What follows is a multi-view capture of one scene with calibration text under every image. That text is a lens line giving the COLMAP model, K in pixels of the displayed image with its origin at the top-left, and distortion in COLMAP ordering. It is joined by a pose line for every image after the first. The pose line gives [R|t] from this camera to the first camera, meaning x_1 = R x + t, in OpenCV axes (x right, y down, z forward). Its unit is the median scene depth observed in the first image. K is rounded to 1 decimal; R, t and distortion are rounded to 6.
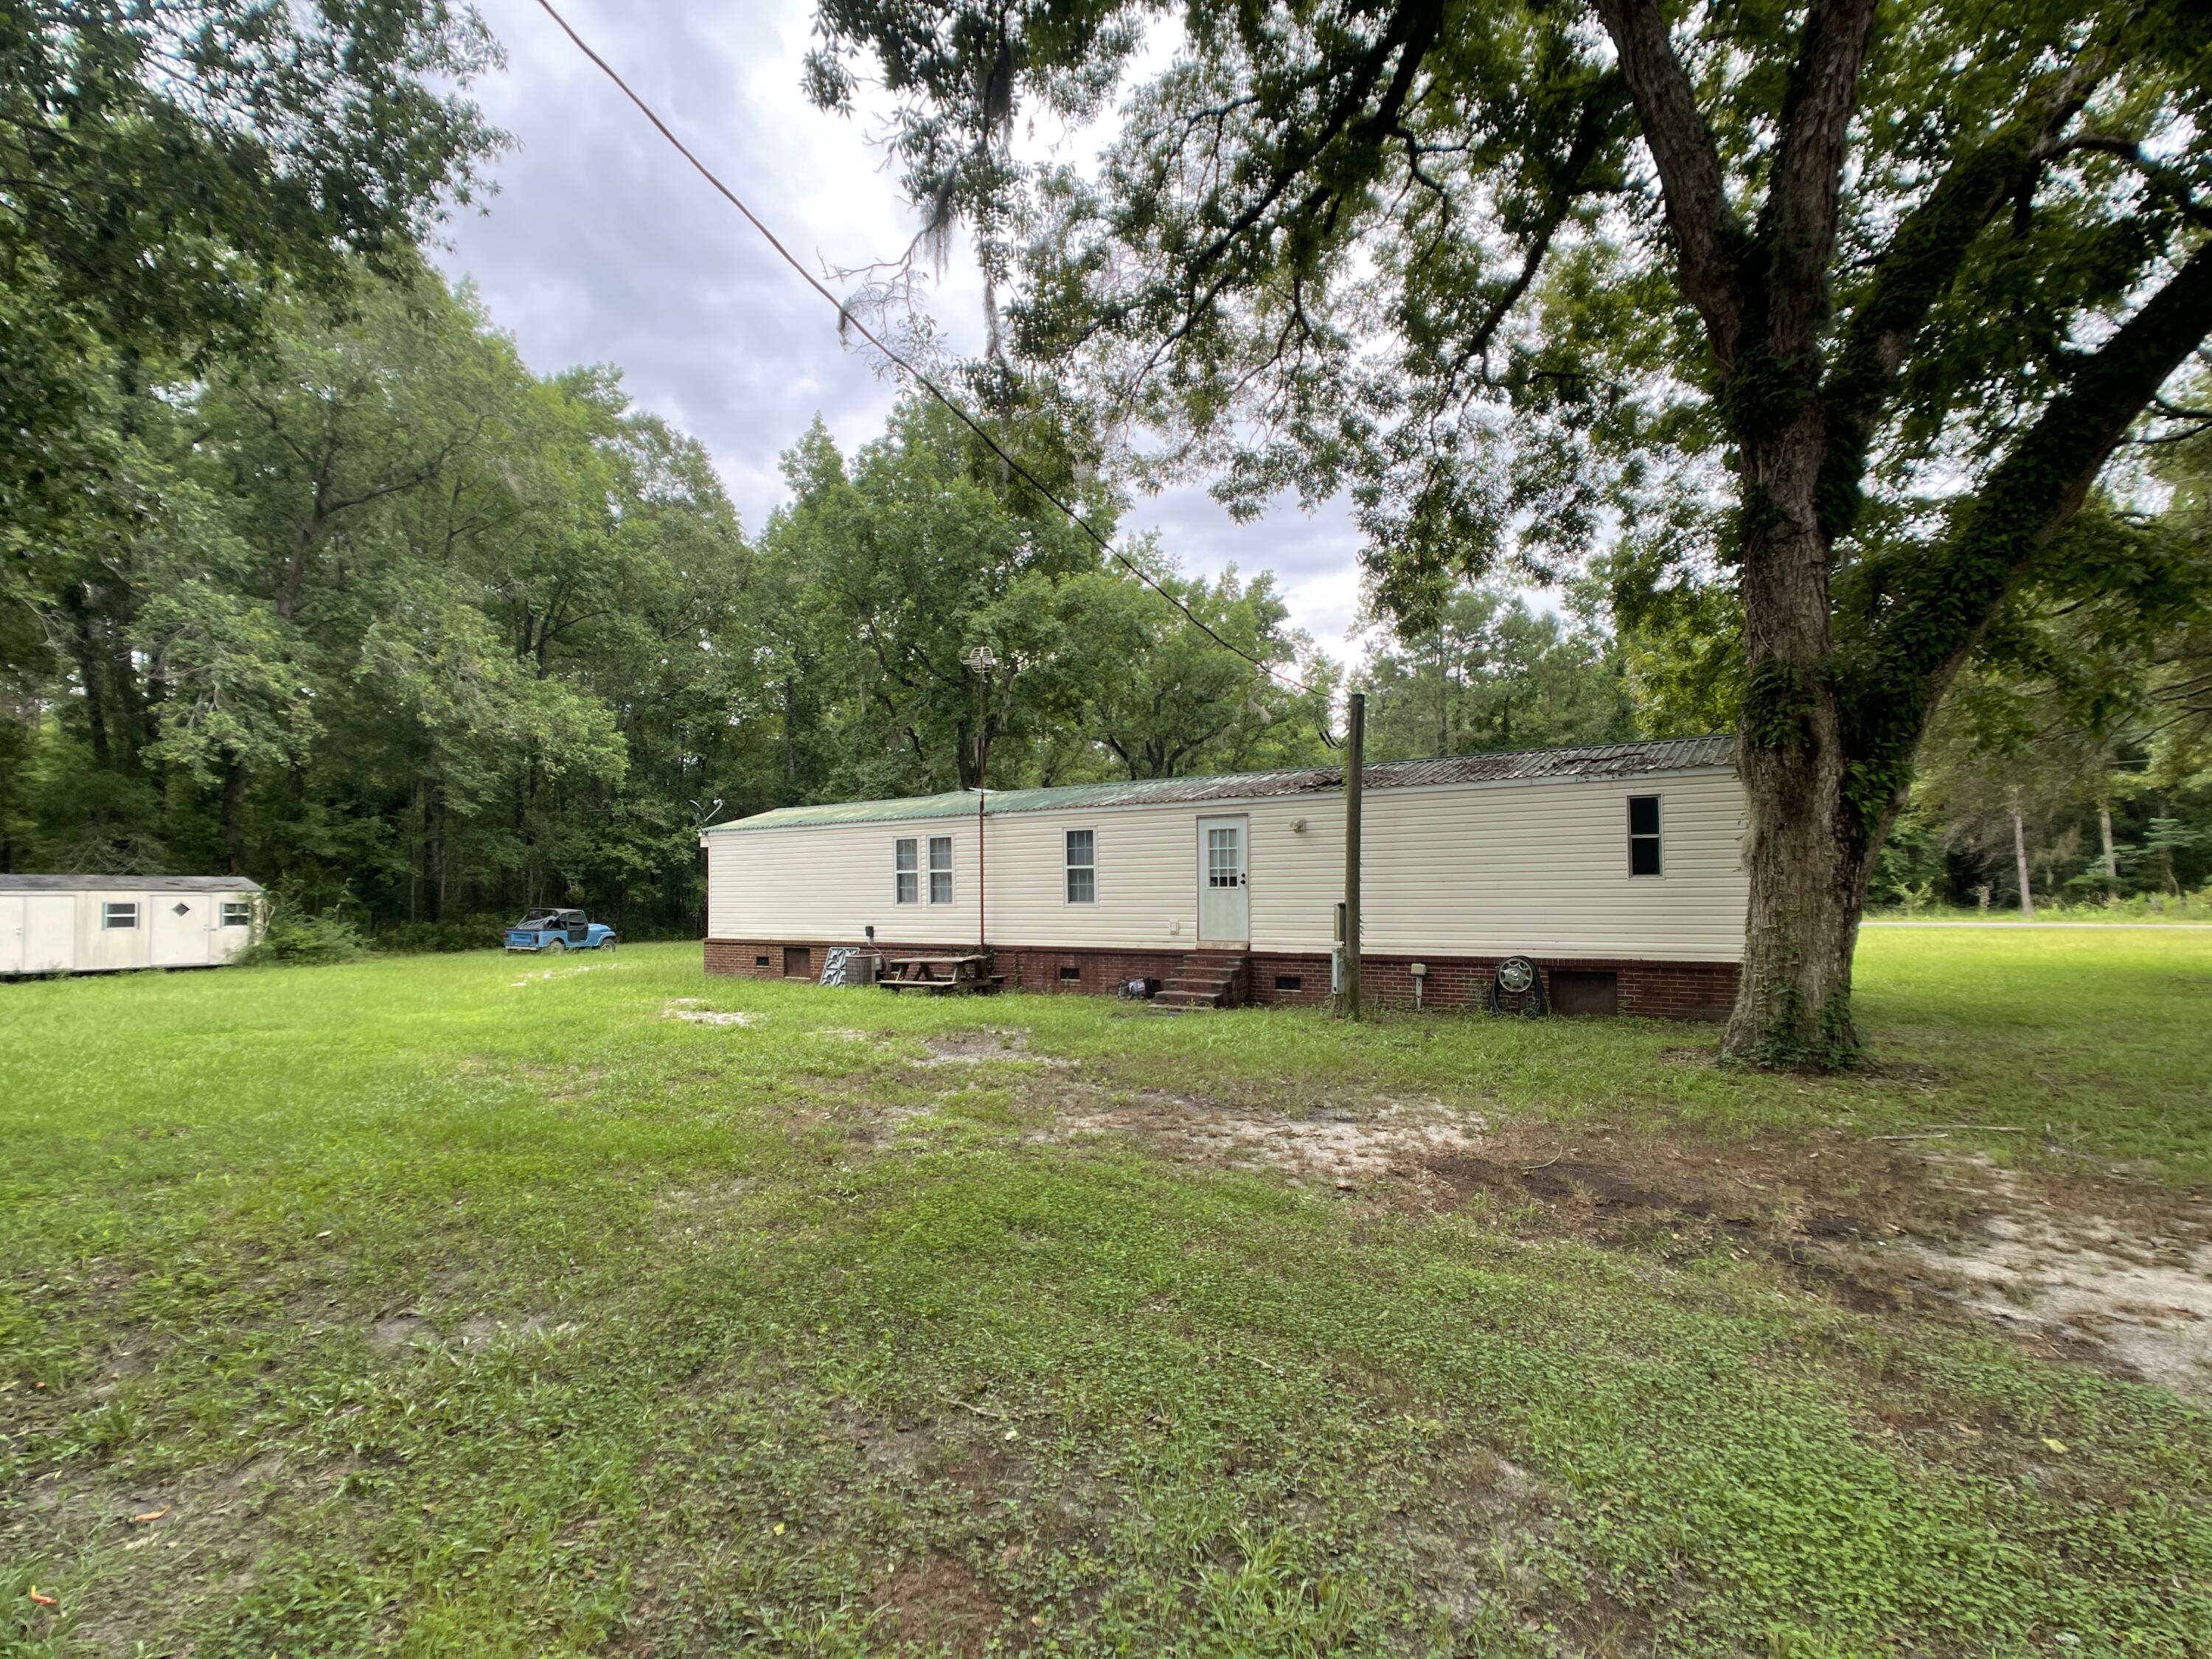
lens RADIAL K [[1099.9, 0, 1106.7], [0, 1099.9, 840.7], [0, 0, 1]] dist [-0.019909, 0.009824]
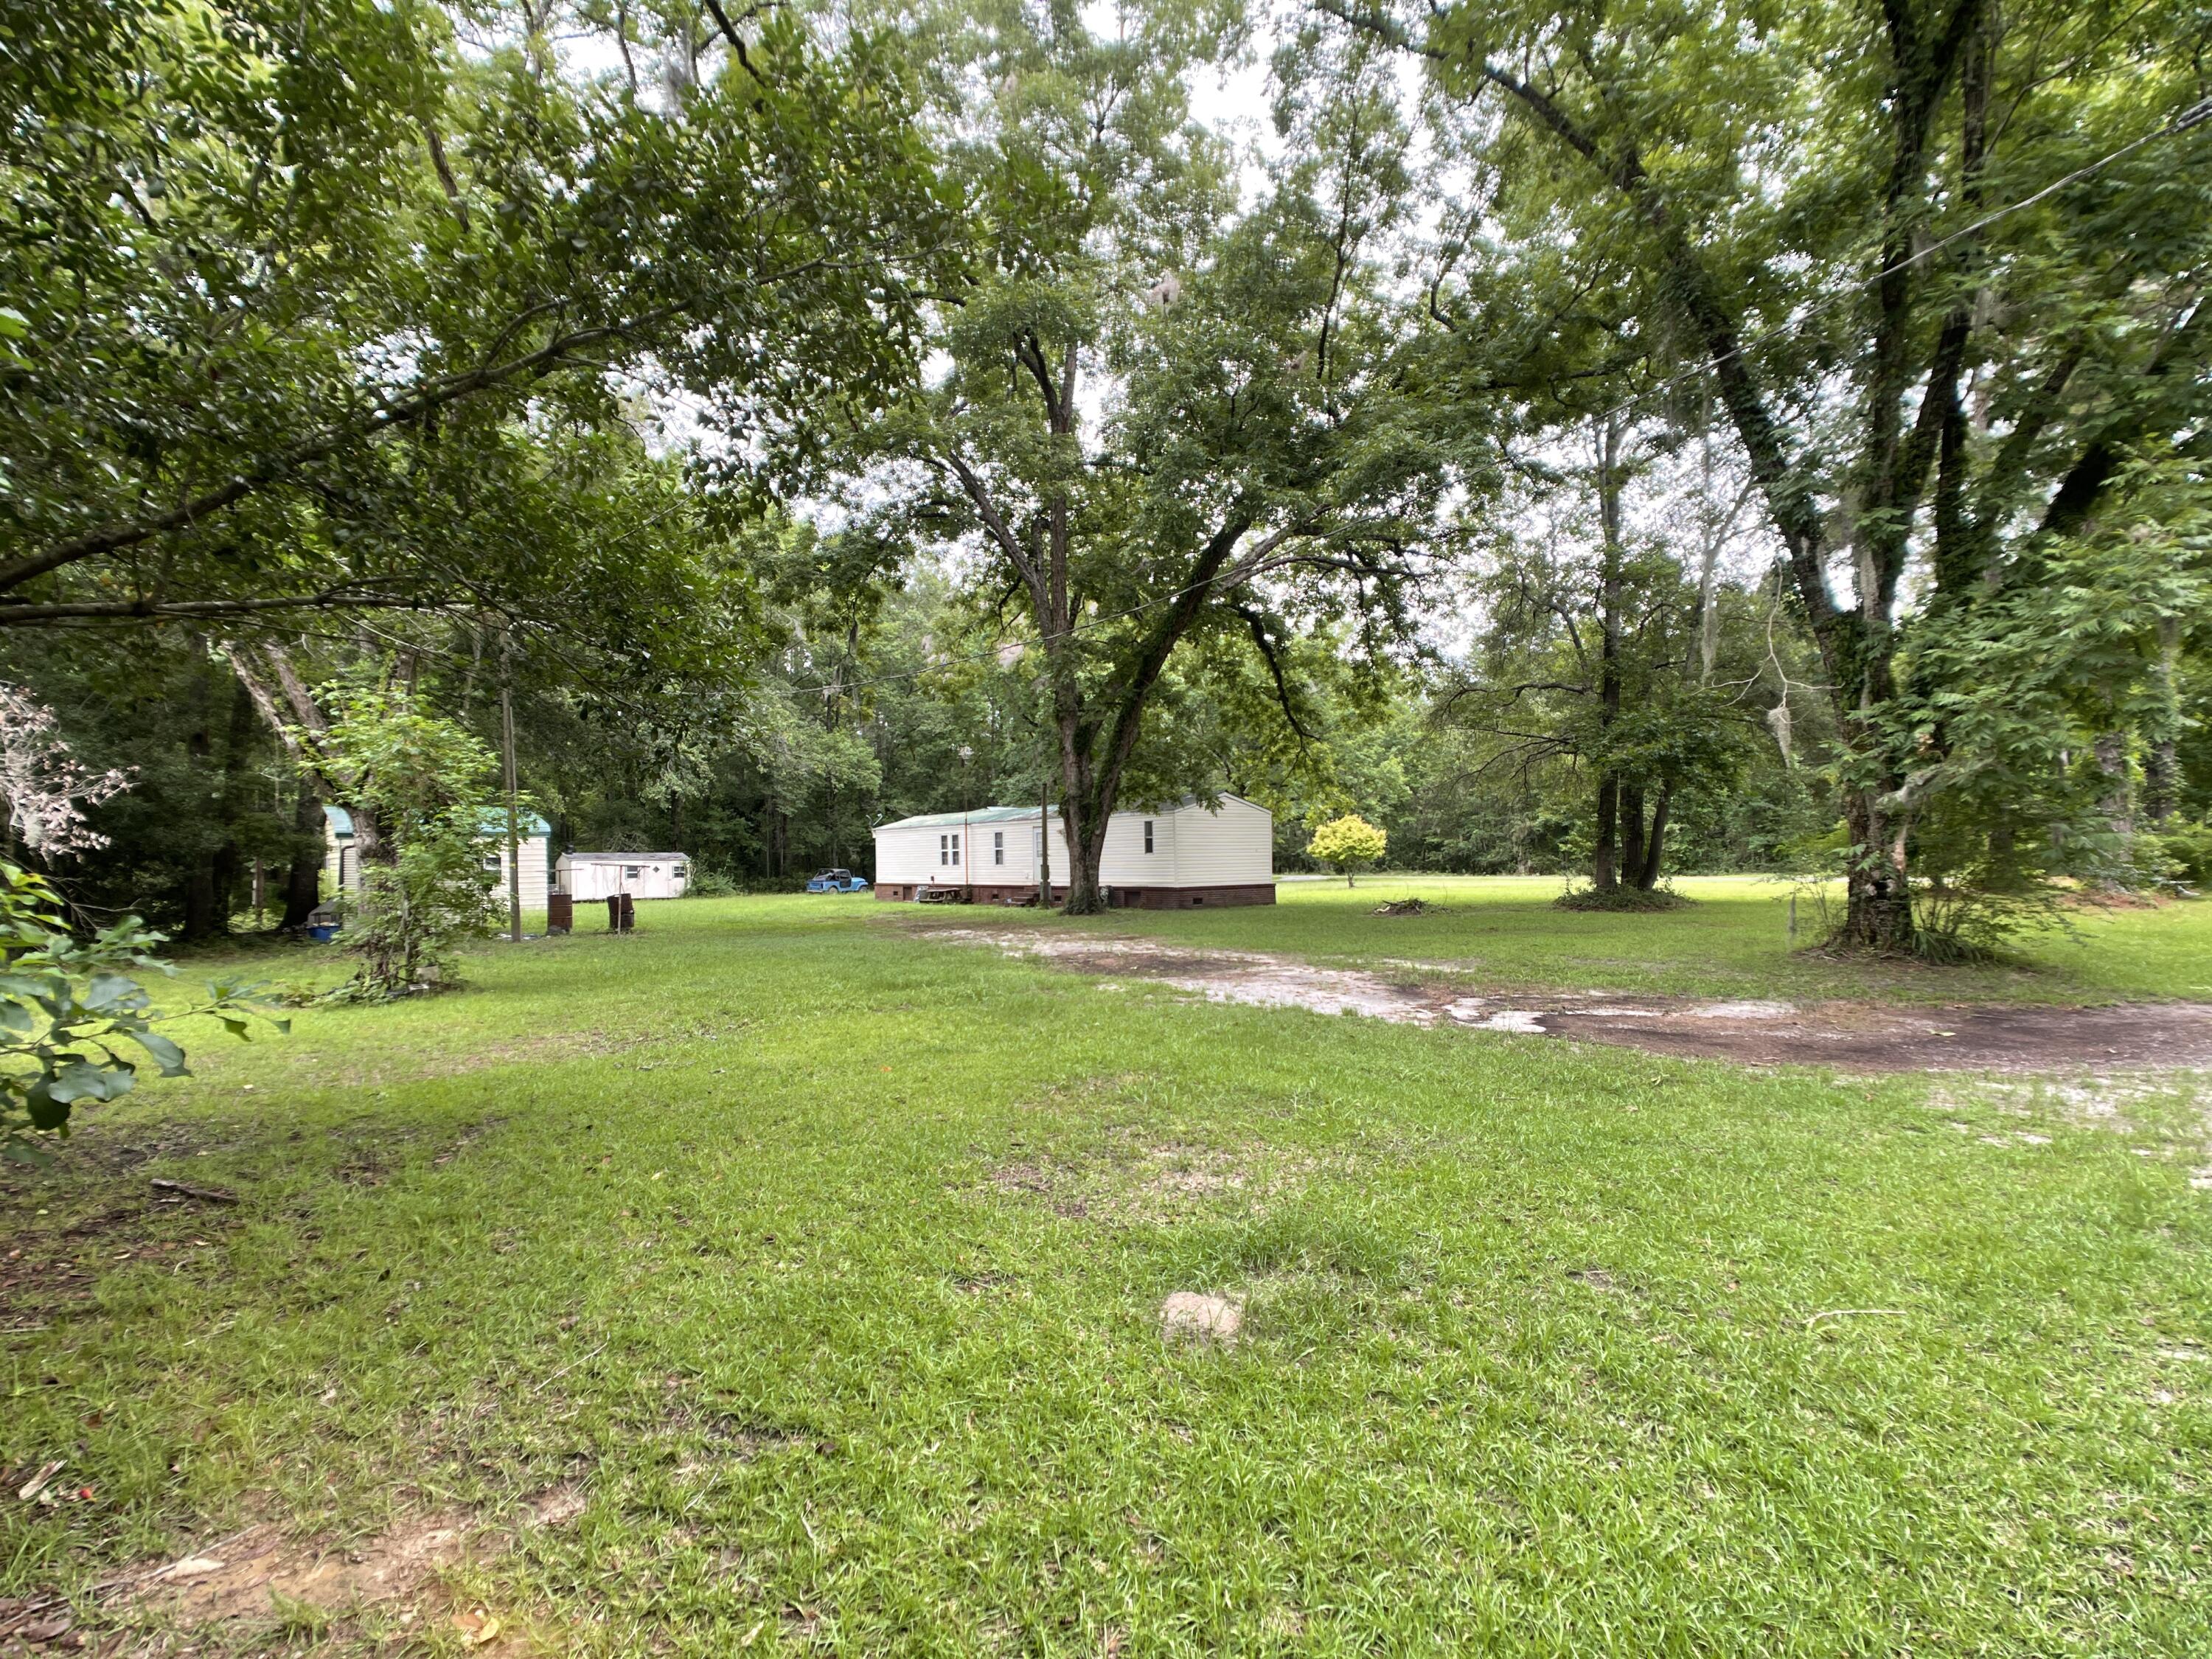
lens RADIAL K [[1099.9, 0, 1105.1], [0, 1099.9, 823.6], [0, 0, 1]] dist [-0.019909, 0.009824]
pose [[0.954888, -0.014288, -0.296622, 0.670298], [0.020067, 0.999663, 0.016447, -0.047133], [0.296287, -0.021657, 0.954853, -0.845622]]
